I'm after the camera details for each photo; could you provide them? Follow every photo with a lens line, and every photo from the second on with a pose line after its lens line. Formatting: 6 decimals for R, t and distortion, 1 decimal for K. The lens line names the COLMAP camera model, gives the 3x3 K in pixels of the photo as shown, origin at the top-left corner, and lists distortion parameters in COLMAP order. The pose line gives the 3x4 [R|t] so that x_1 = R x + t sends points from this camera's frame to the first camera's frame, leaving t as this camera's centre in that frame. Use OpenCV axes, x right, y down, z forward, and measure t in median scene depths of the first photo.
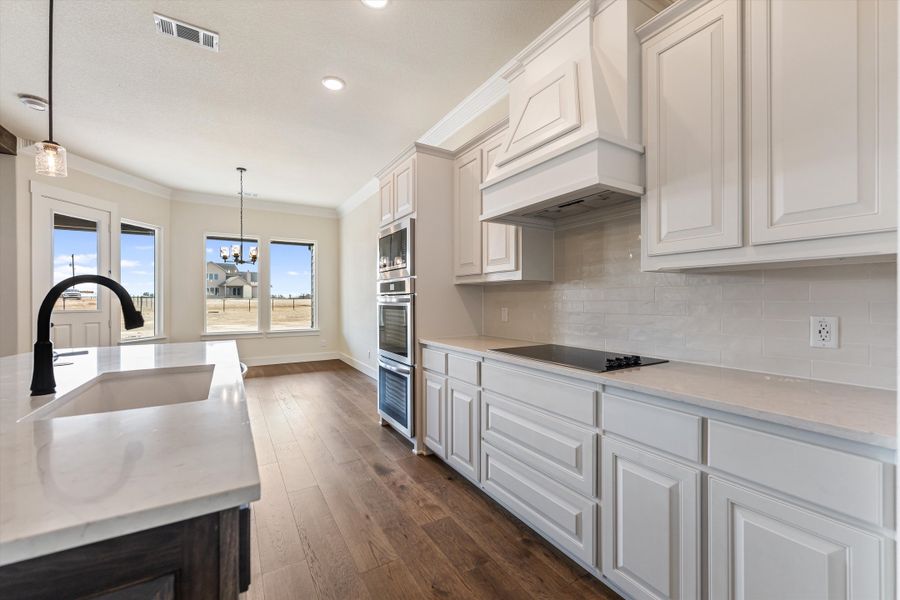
lens RADIAL K [[368.1, 0, 446.0], [0, 368.1, 295.7], [0, 0, 1]] dist [-0.000538, -0.000514]
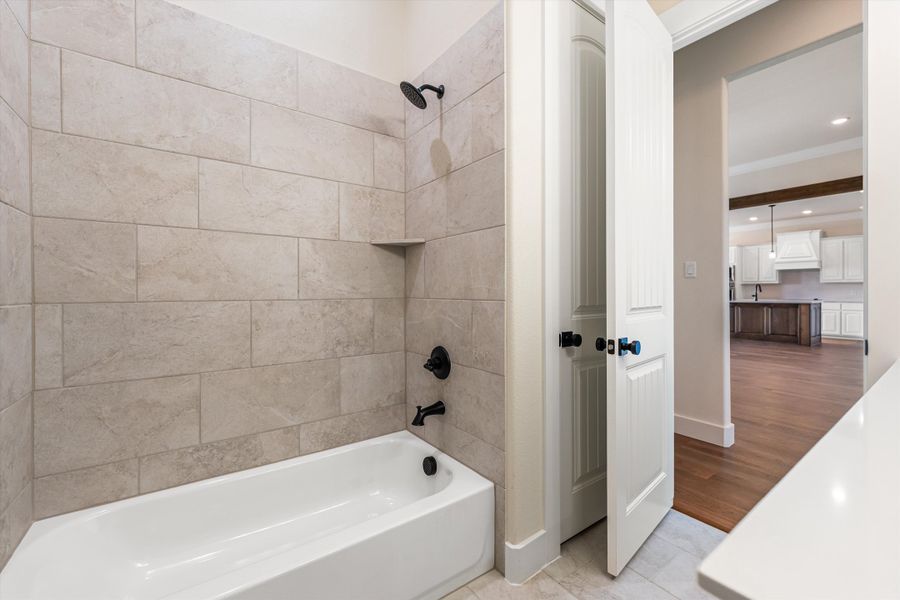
lens RADIAL K [[368.1, 0, 446.0], [0, 368.1, 295.7], [0, 0, 1]] dist [-0.000538, -0.000514]
pose [[0.996286, -0.002683, 0.086061, -1.556421], [0.001318, 0.999872, 0.015919, 0.011132], [-0.086093, -0.015746, 0.996163, -1.128742]]
